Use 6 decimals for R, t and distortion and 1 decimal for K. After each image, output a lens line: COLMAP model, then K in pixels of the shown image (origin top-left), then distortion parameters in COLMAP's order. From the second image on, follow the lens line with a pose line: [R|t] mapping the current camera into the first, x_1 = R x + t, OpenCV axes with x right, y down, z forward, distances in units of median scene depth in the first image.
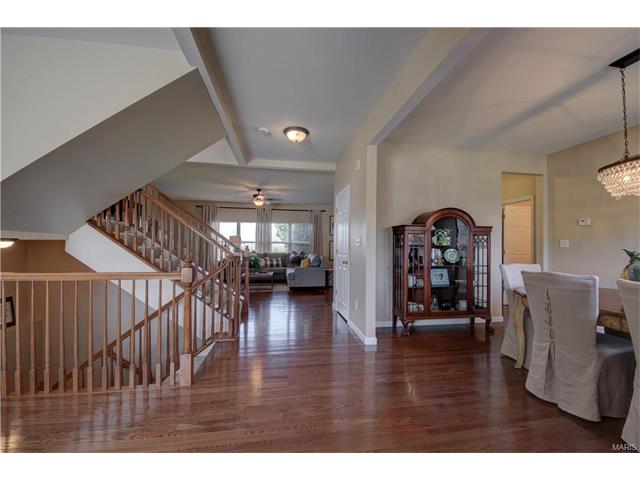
lens RADIAL K [[250.9, 0, 321.8], [0, 250.9, 245.1], [0, 0, 1]] dist [0.034710, -0.022529]
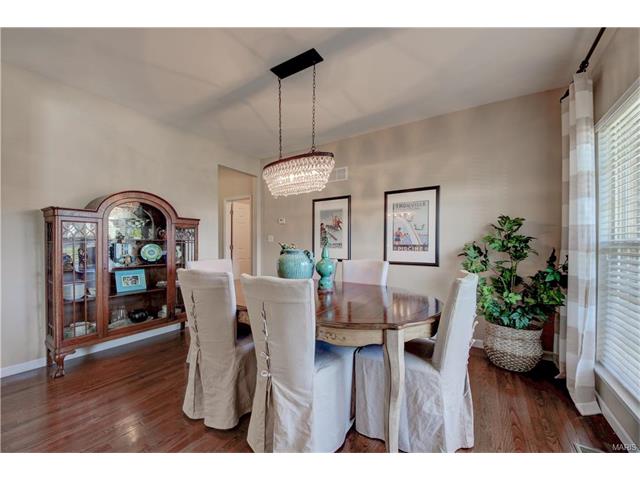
lens RADIAL K [[250.9, 0, 321.8], [0, 250.9, 245.1], [0, 0, 1]] dist [0.034710, -0.022529]
pose [[0.670756, -0.009128, 0.741622, 0.288883], [-0.004939, 0.999847, 0.016773, 0.002504], [-0.741661, -0.014913, 0.670609, 0.056959]]
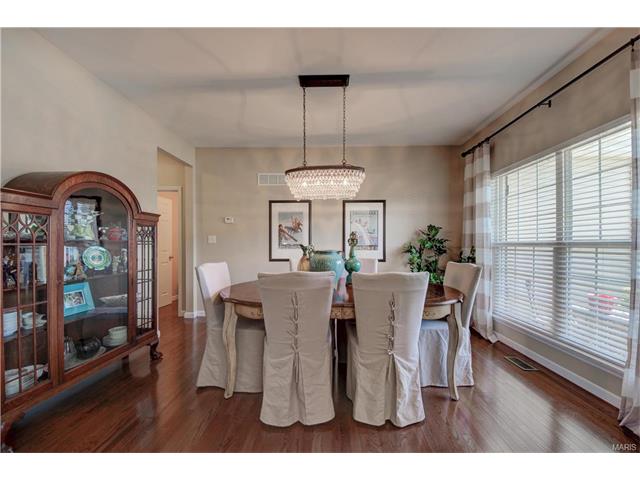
lens RADIAL K [[250.9, 0, 321.8], [0, 250.9, 245.1], [0, 0, 1]] dist [0.034710, -0.022529]
pose [[0.199662, -0.009182, 0.979822, 0.045439], [-0.005959, 0.999926, 0.010585, 0.003359], [-0.979847, -0.007952, 0.199593, 0.393000]]
